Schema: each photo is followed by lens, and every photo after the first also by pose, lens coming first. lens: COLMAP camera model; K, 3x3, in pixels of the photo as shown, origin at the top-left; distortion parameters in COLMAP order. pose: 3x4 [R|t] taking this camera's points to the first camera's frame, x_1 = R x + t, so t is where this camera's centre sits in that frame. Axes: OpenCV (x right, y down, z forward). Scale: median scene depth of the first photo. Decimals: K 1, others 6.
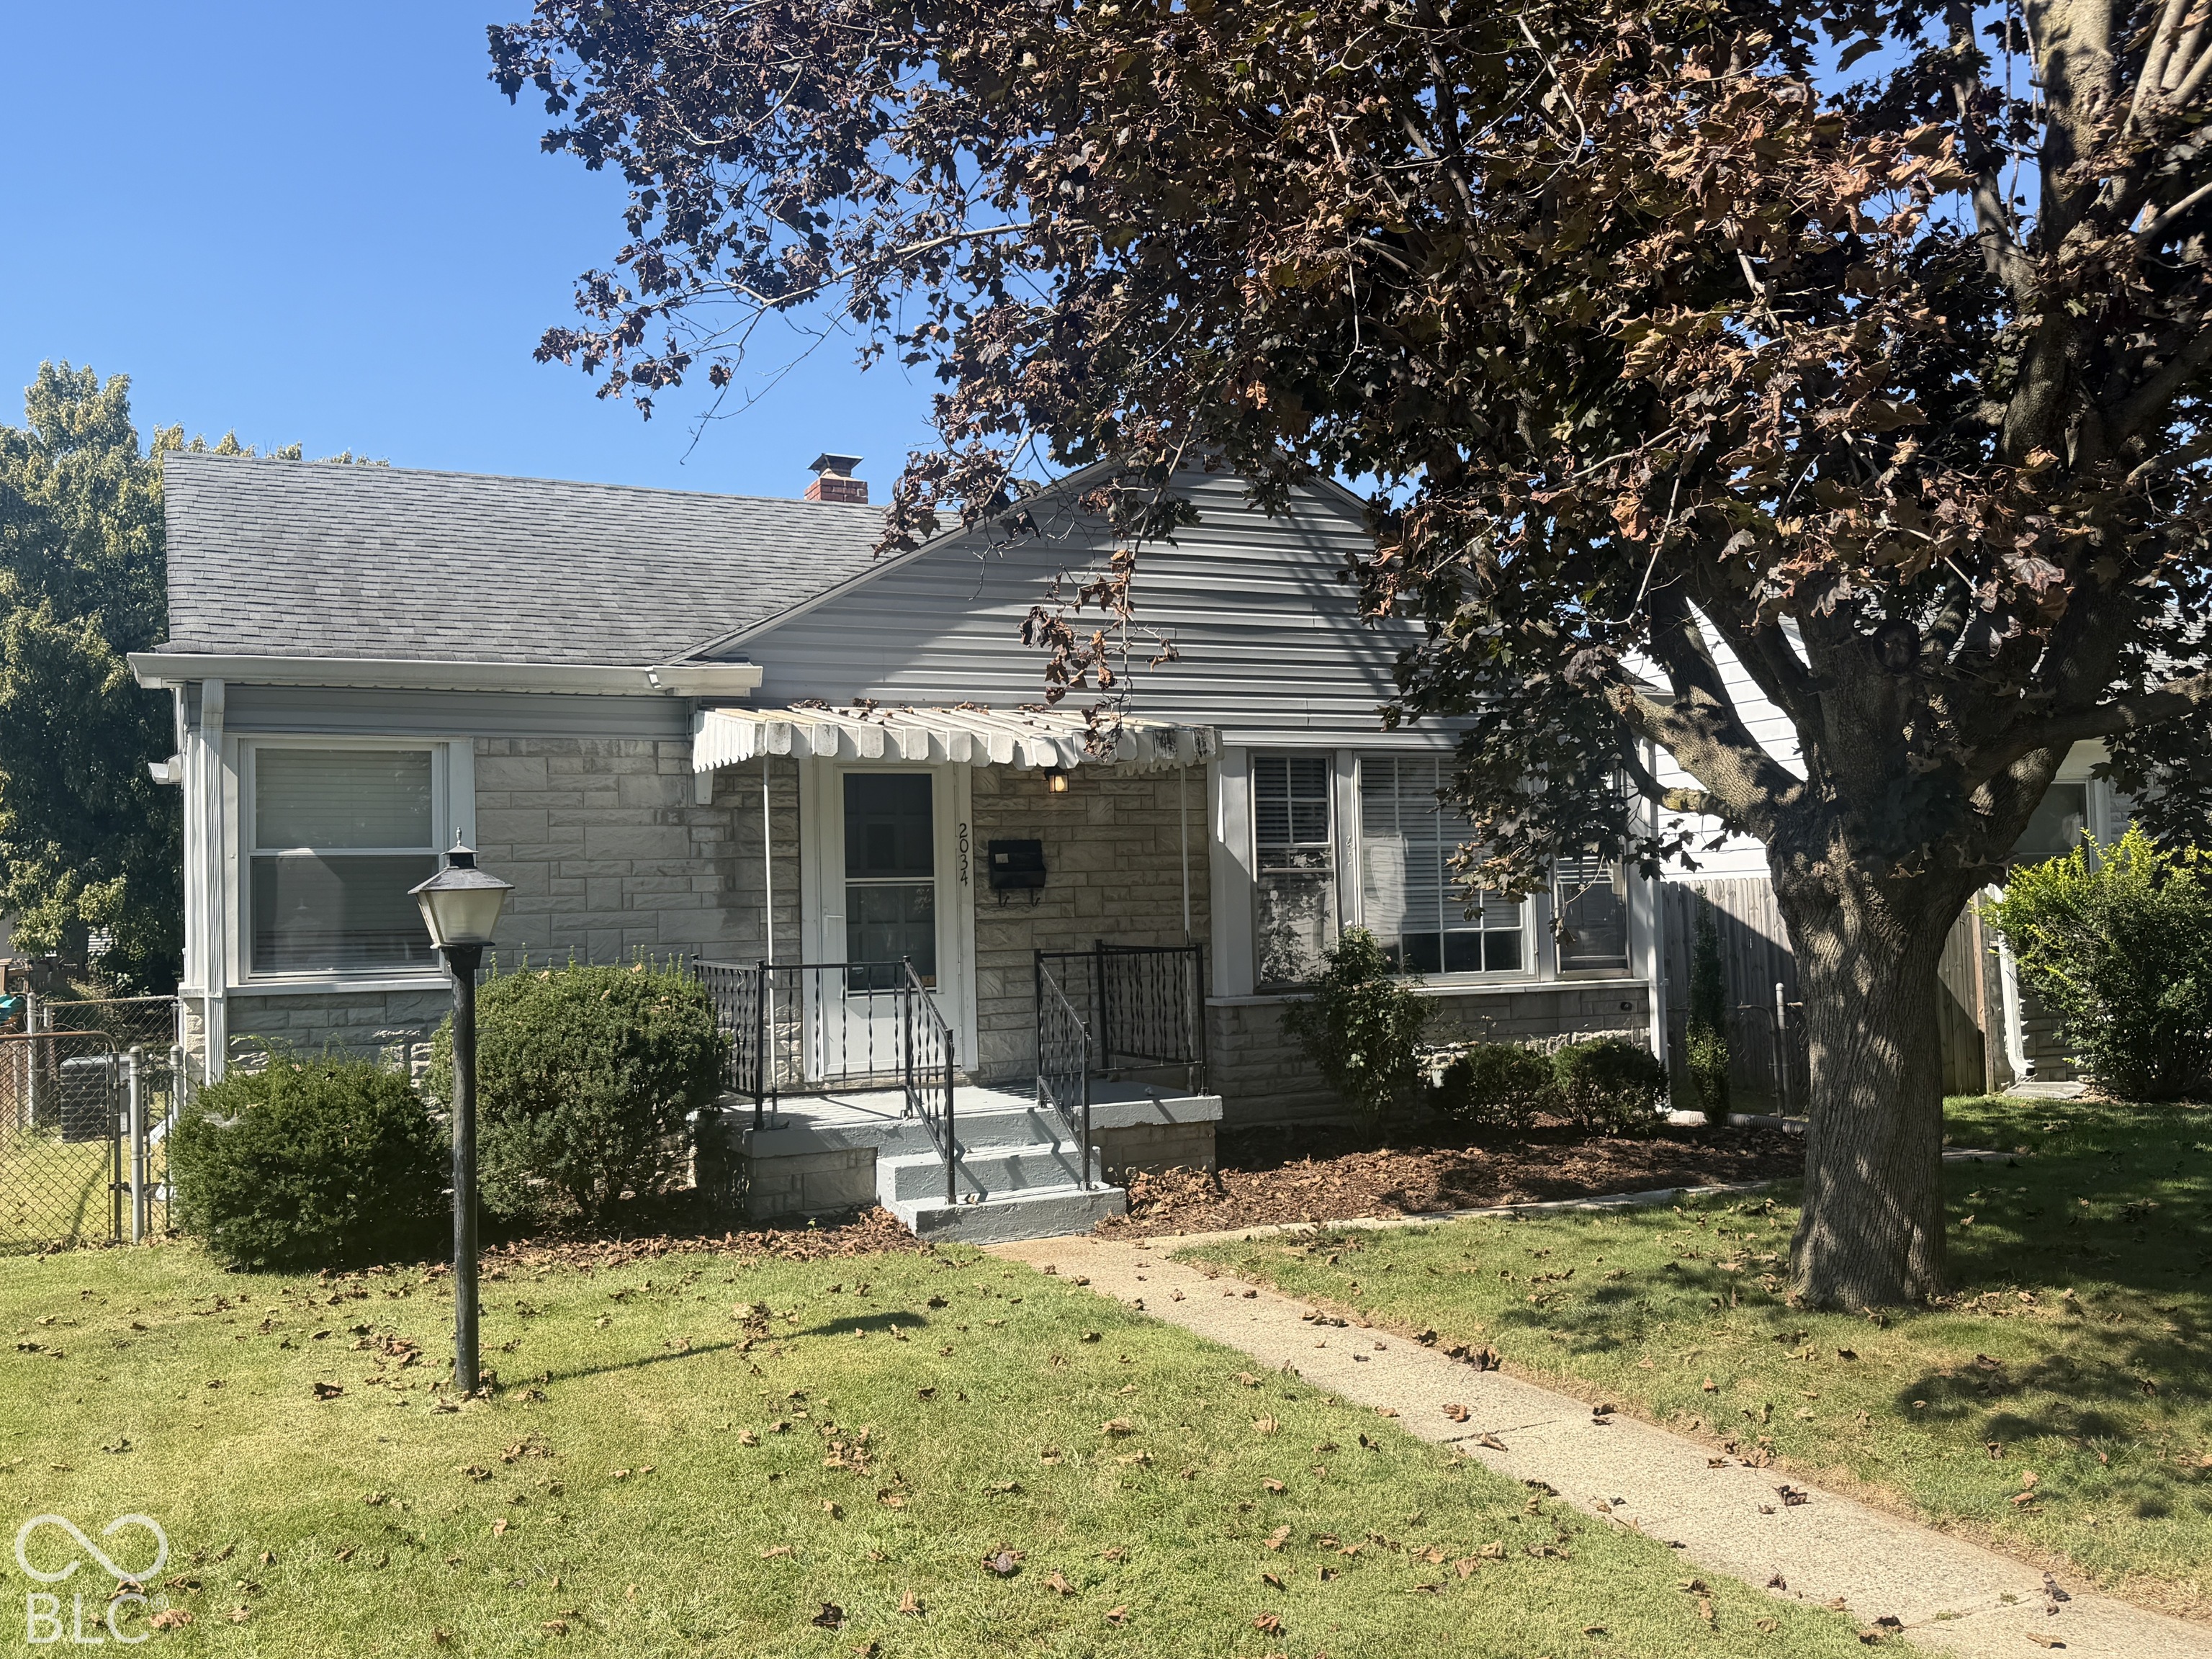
lens RADIAL K [[1993.5, 0, 1095.1], [0, 1993.5, 813.9], [0, 0, 1]] dist [0.132281, -0.238694]
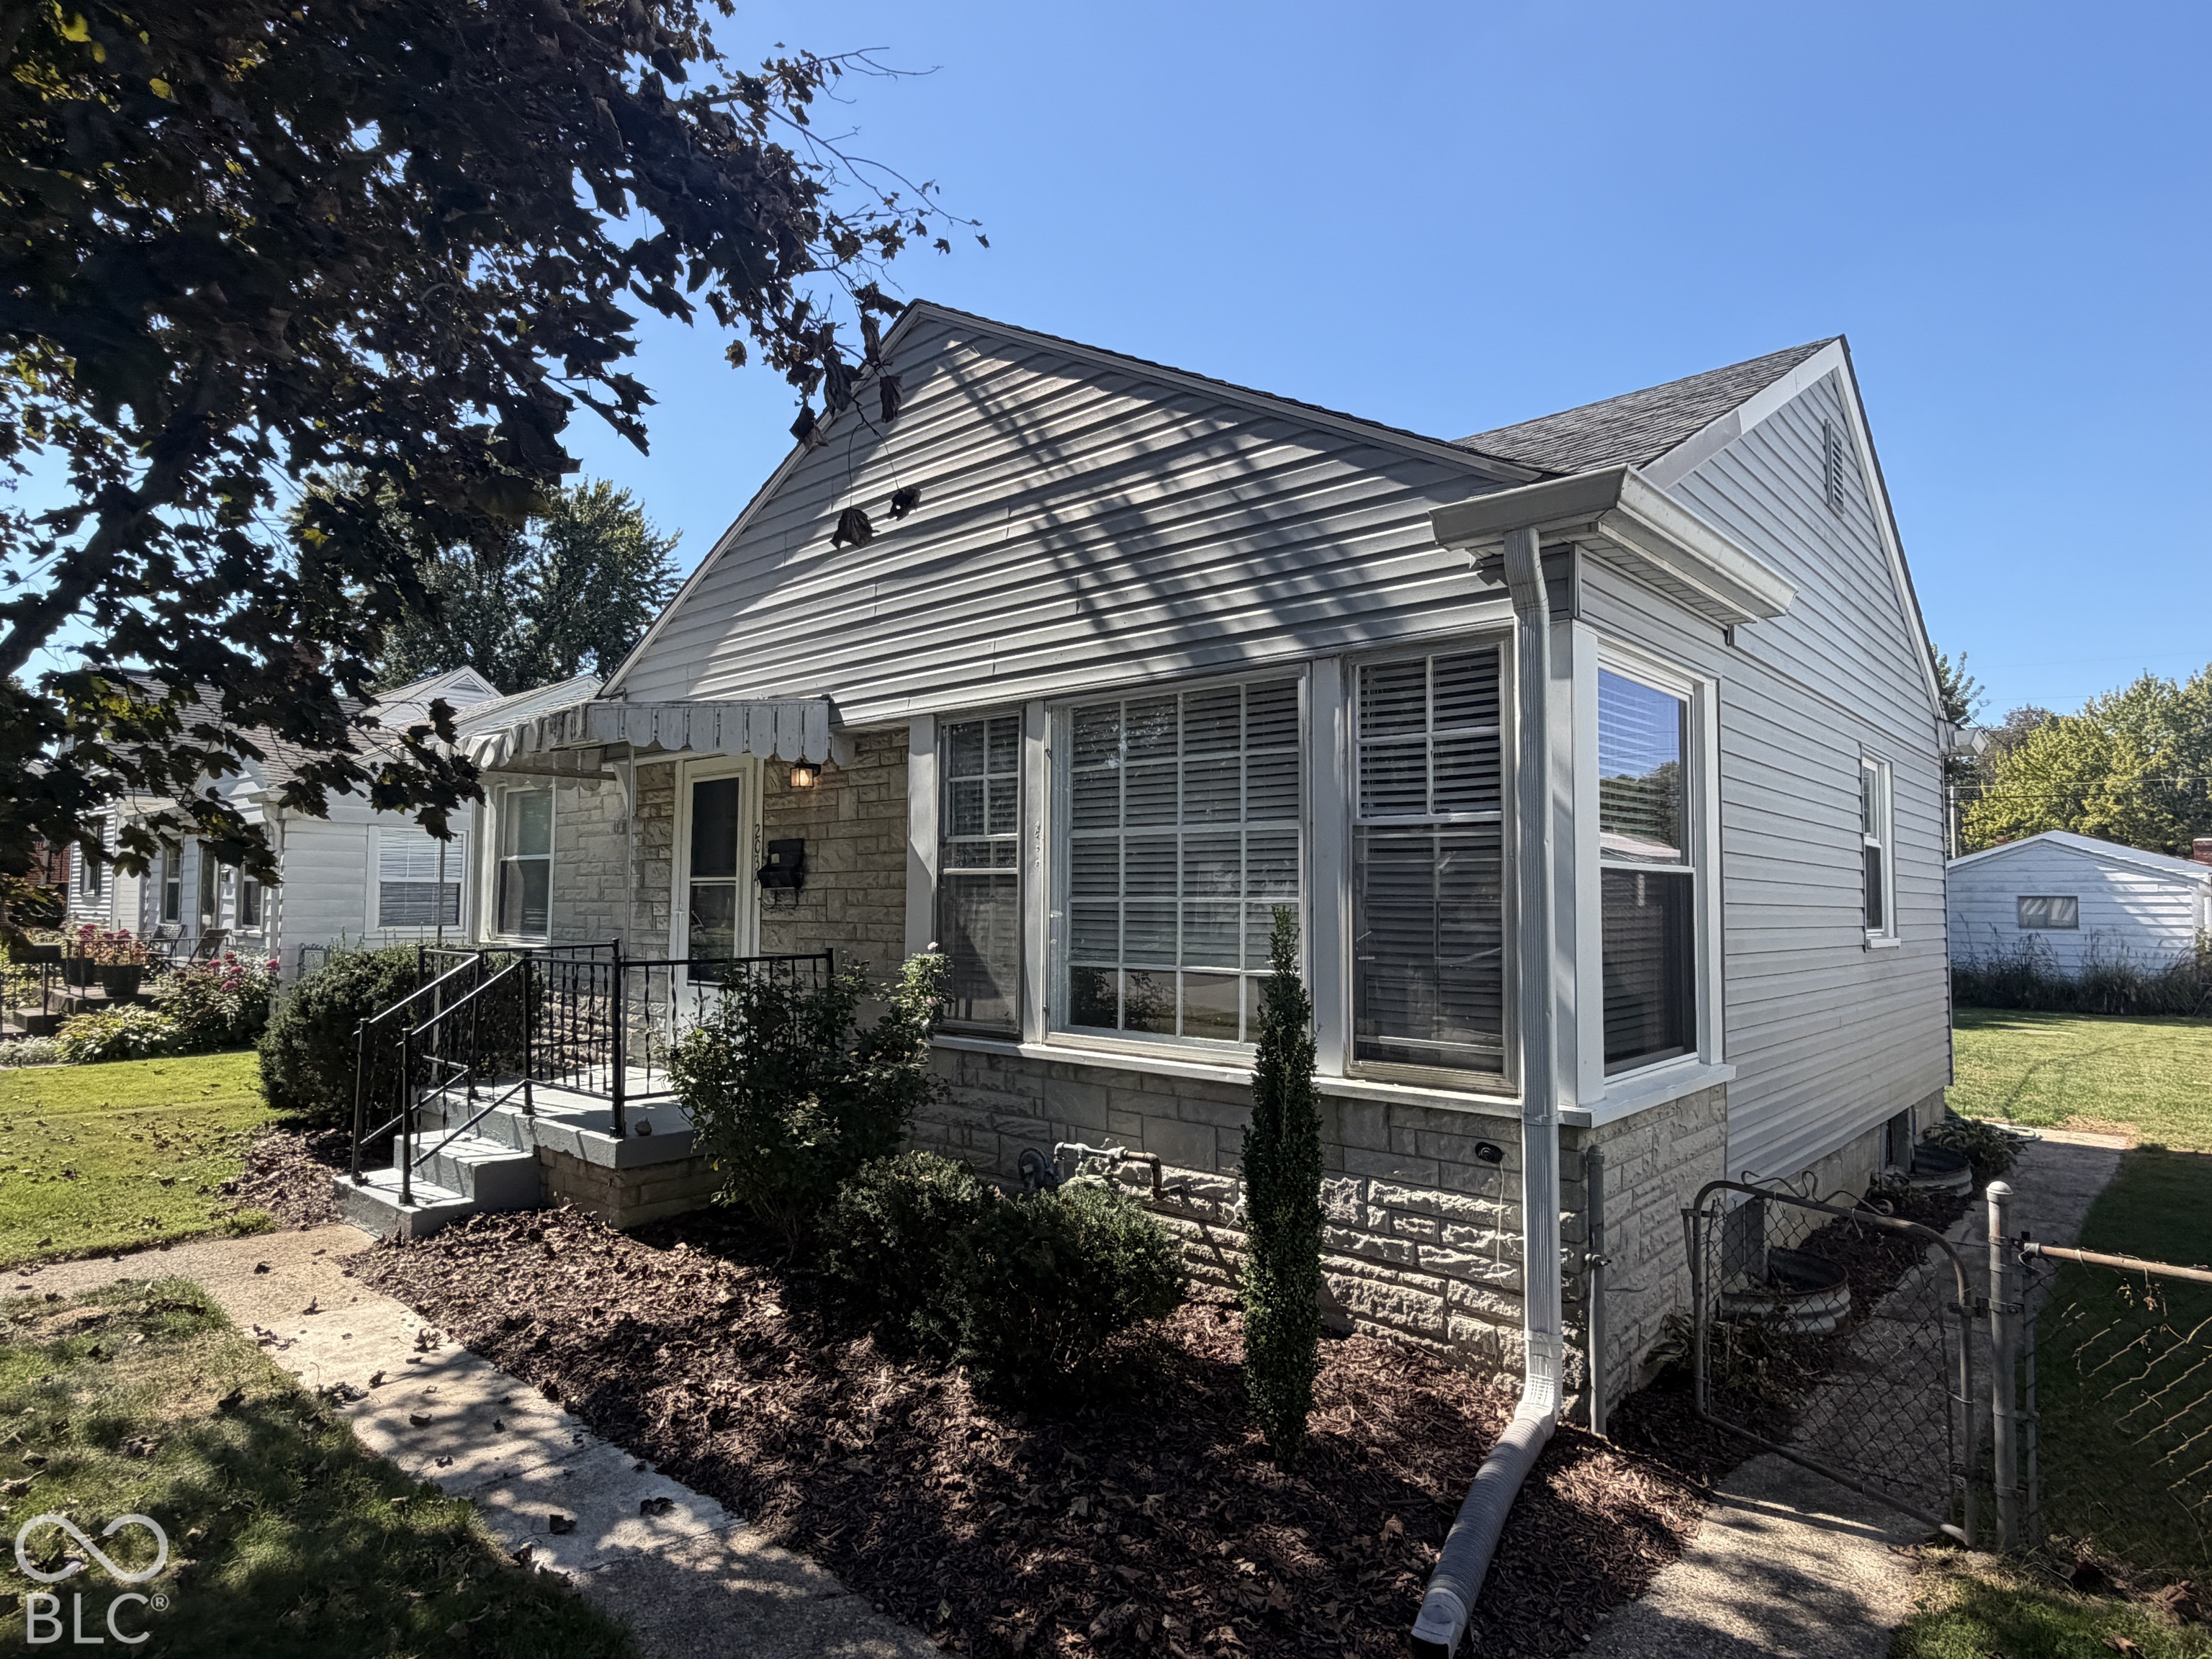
lens RADIAL K [[1244.5, 0, 1106.0], [0, 1244.5, 829.5], [0, 0, 1]] dist [-0.004090, 0.000020]
pose [[0.392179, -0.030641, -0.919378, 0.629258], [0.023229, 0.999456, -0.023401, 0.028432], [0.919596, -0.012179, 0.392678, 0.995719]]
